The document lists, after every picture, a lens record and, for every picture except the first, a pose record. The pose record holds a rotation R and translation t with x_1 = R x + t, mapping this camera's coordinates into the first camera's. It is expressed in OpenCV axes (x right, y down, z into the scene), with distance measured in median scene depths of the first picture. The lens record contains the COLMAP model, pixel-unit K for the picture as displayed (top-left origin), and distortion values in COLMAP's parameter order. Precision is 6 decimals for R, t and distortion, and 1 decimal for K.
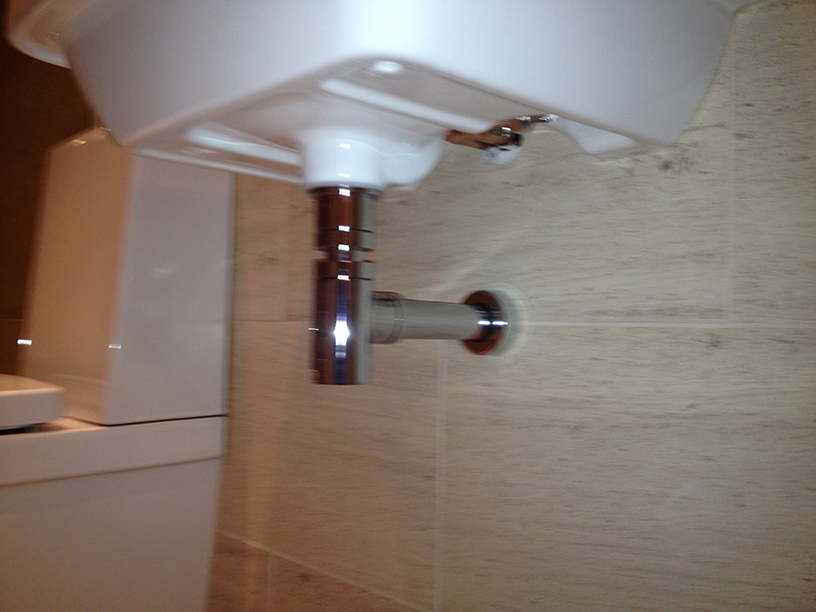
lens RADIAL K [[761.5, 0, 403.9], [0, 761.5, 309.8], [0, 0, 1]] dist [0.056626, 0.000000]
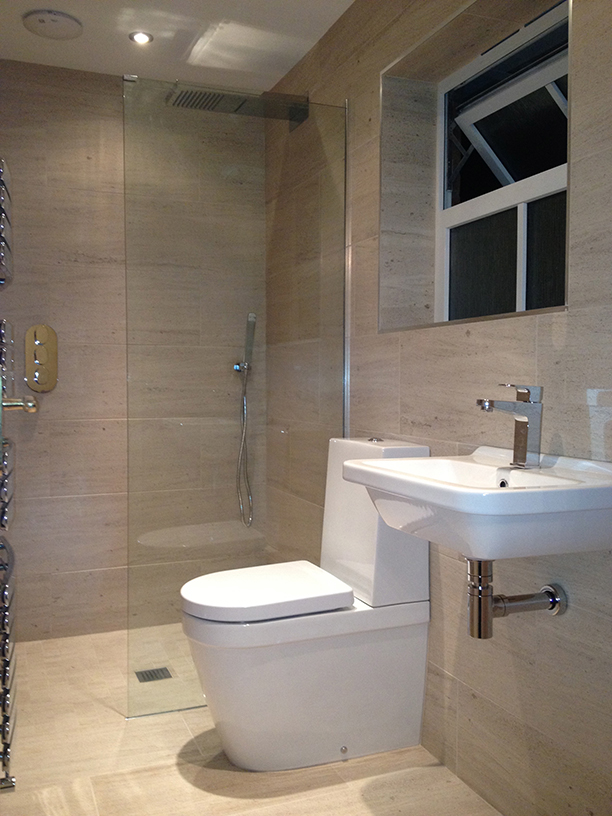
lens RADIAL K [[761.5, 0, 302.7], [0, 761.5, 407.9], [0, 0, 1]] dist [0.056626, 0.000000]
pose [[0.933655, -0.018822, -0.357678, 0.180778], [0.039600, 0.997921, 0.050856, -0.508697], [0.355977, -0.061646, 0.932459, -0.954081]]
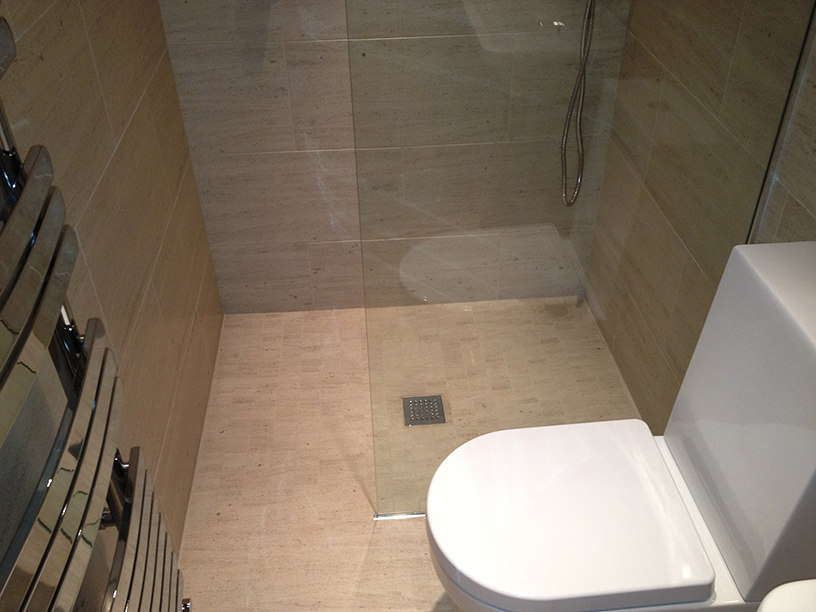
lens RADIAL K [[761.5, 0, 402.4], [0, 761.5, 306.8], [0, 0, 1]] dist [0.056626, 0.000000]
pose [[0.780980, 0.334282, -0.527566, -0.342161], [0.064831, 0.796752, 0.600818, -1.000204], [0.621183, -0.503430, 0.600575, 0.220137]]
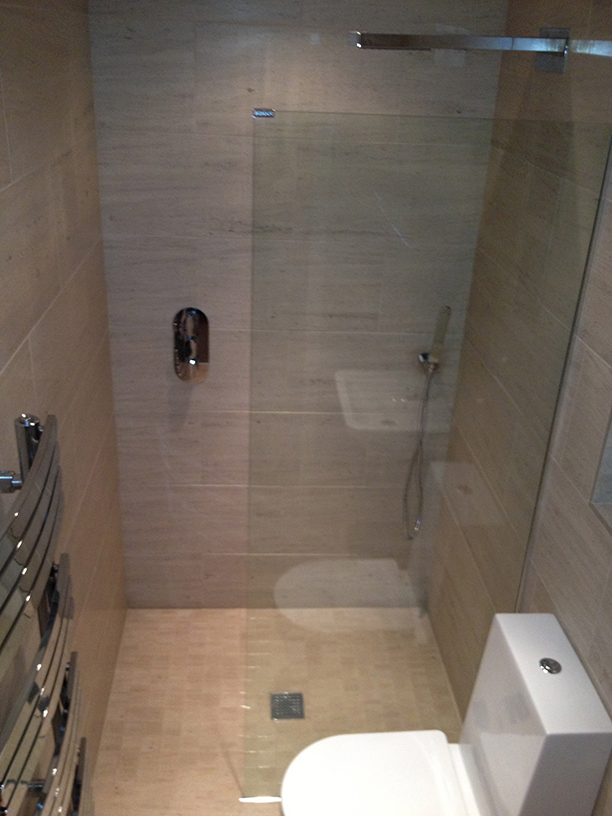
lens RADIAL K [[761.5, 0, 304.0], [0, 761.5, 407.6], [0, 0, 1]] dist [0.056626, 0.000000]
pose [[0.778746, 0.268528, -0.566963, -0.047943], [0.000418, 0.903537, 0.428511, -1.556127], [0.627339, -0.333938, 0.703514, -0.098229]]
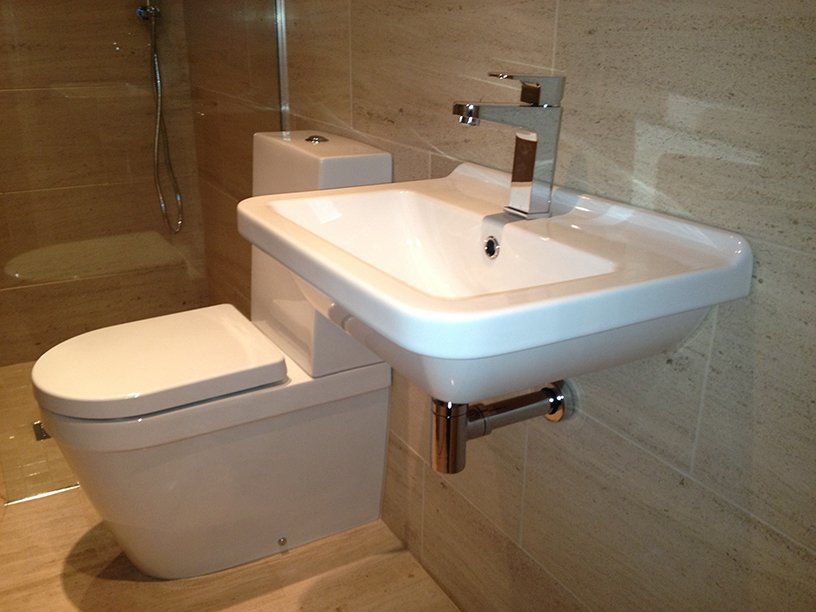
lens RADIAL K [[761.5, 0, 407.8], [0, 761.5, 312.8], [0, 0, 1]] dist [0.056626, 0.000000]
pose [[0.975437, 0.058786, -0.212290, 0.103514], [0.026041, 0.926200, 0.376132, -0.544373], [0.218735, -0.372421, 0.901919, -0.255682]]
